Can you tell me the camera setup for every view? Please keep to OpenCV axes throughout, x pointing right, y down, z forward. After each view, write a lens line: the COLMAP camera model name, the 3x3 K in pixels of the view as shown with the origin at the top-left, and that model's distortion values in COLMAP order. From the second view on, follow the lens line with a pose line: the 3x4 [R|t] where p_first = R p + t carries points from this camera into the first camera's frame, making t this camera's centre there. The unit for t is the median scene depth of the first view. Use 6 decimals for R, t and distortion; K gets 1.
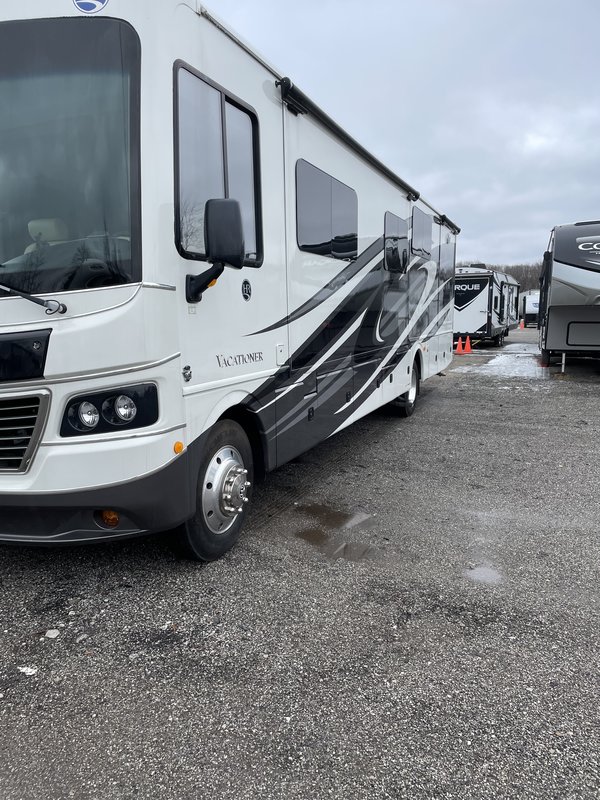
lens RADIAL K [[602.1, 0, 301.3], [0, 602.1, 404.7], [0, 0, 1]] dist [0.094583, -0.115555]
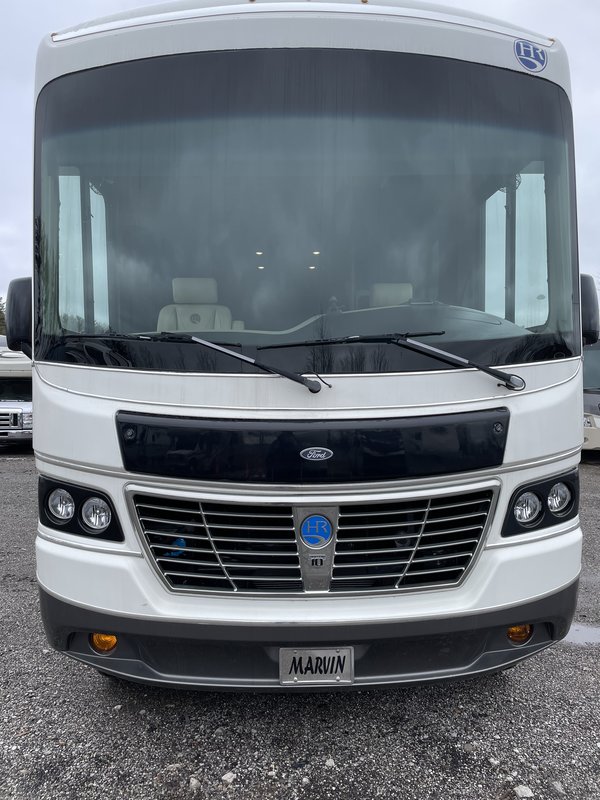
lens RADIAL K [[602.1, 0, 301.3], [0, 602.1, 404.7], [0, 0, 1]] dist [0.094583, -0.115555]
pose [[0.915314, -0.007257, 0.402676, -0.991773], [0.062581, 0.990256, -0.124405, -0.039491], [-0.397849, 0.139070, 0.906849, 0.342661]]
